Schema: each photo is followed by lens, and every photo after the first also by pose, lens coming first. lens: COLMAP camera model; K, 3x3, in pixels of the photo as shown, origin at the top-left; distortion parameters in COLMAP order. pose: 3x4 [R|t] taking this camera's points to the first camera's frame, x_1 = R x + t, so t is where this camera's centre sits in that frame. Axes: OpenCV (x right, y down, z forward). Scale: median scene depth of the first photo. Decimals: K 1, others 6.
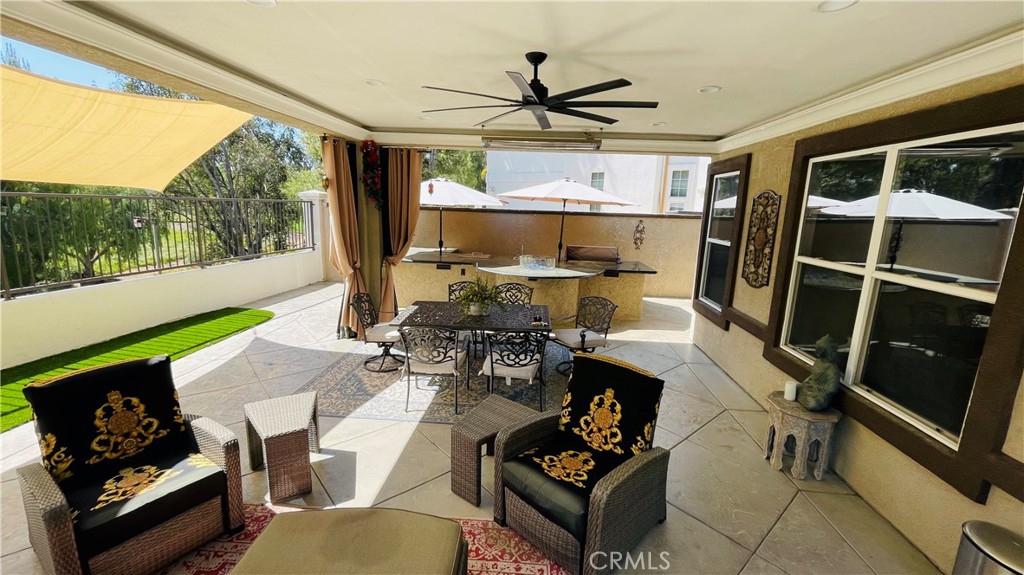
lens RADIAL K [[417.2, 0, 513.5], [0, 417.2, 286.4], [0, 0, 1]] dist [-0.000596, -0.000005]
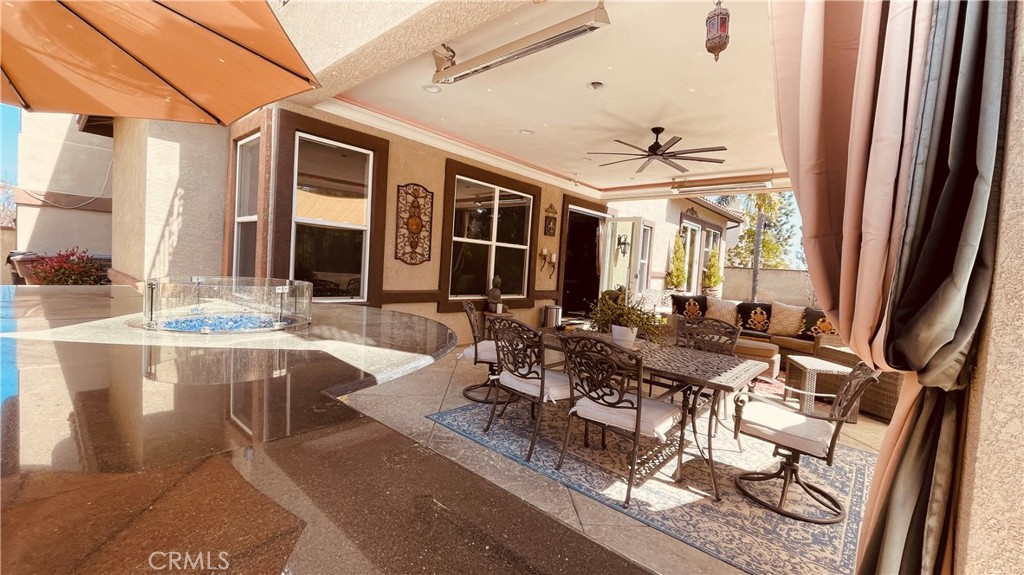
lens RADIAL K [[417.2, 0, 515.7], [0, 417.2, 284.2], [0, 0, 1]] dist [-0.000596, -0.000005]
pose [[-0.792817, -0.139365, 0.593311, -0.432669], [0.002449, 0.972768, 0.231769, -0.257552], [-0.609454, 0.185203, -0.770886, 2.056019]]
